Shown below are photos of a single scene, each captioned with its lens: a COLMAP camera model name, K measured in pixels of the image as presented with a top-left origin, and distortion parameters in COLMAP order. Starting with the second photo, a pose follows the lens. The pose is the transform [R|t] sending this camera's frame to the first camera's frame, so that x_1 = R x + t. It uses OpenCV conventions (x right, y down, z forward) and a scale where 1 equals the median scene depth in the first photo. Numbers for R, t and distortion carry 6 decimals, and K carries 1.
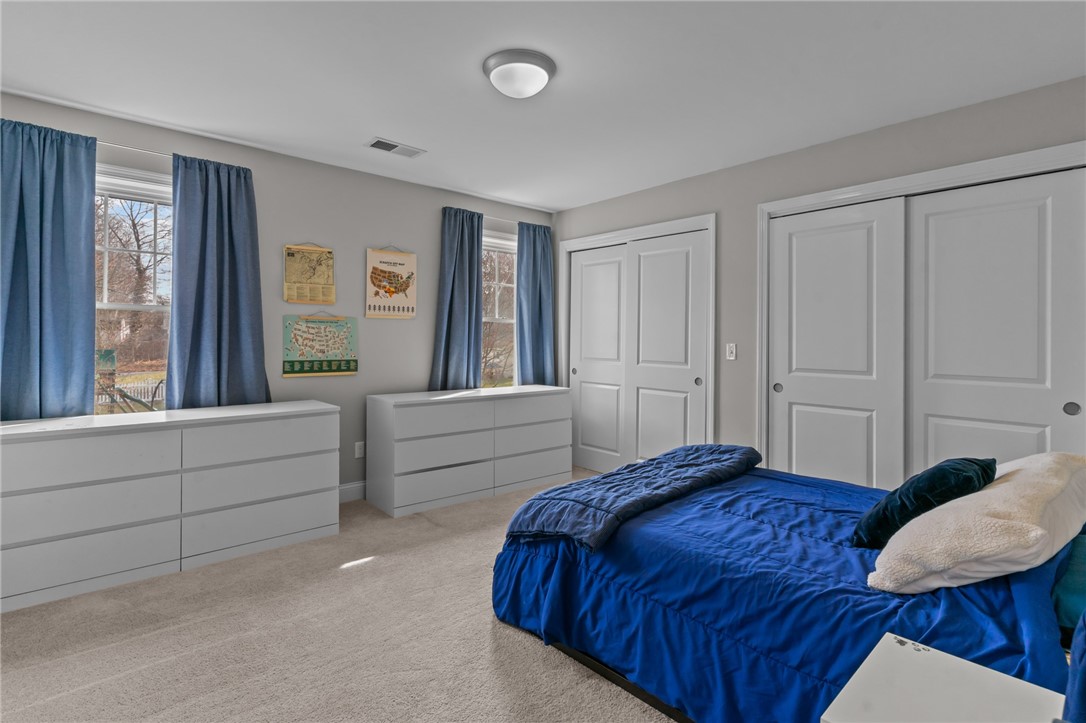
lens RADIAL K [[525.6, 0, 537.6], [0, 525.6, 345.4], [0, 0, 1]] dist [-0.000918, 0.000256]
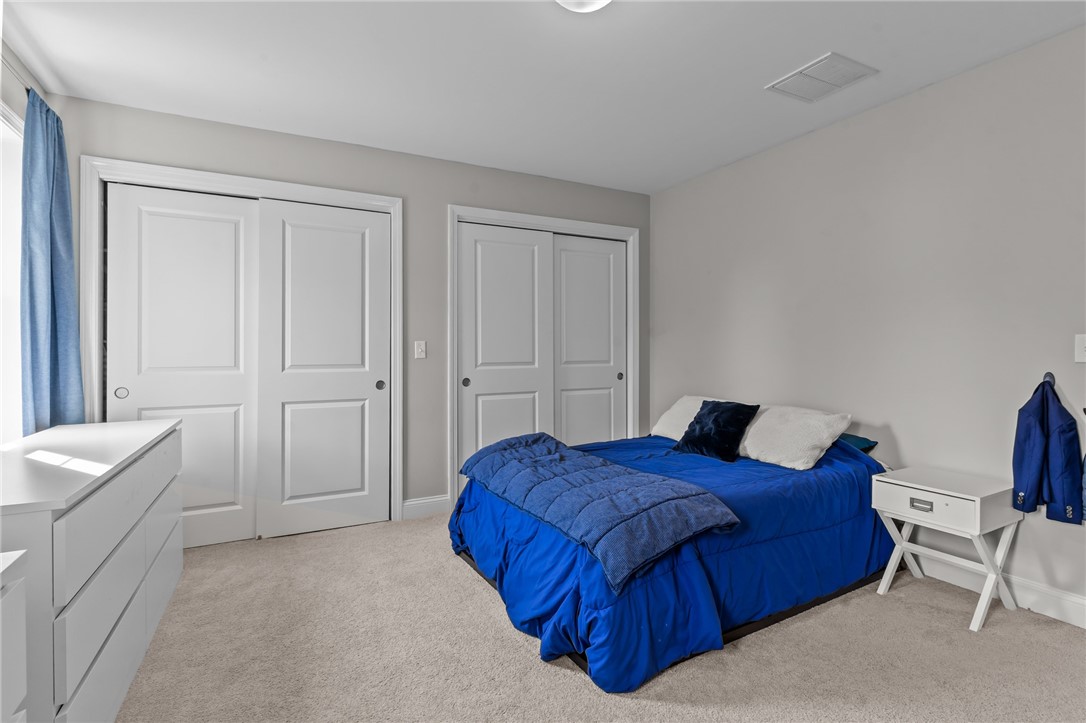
lens RADIAL K [[516.2, 0, 547.3], [0, 516.2, 360.3], [0, 0, 1]] dist [-0.008061, 0.000388]
pose [[0.236560, -0.047939, 0.970433, -0.290129], [0.006491, 0.998838, 0.047760, -0.007727], [-0.971595, -0.004999, 0.236596, 0.324206]]
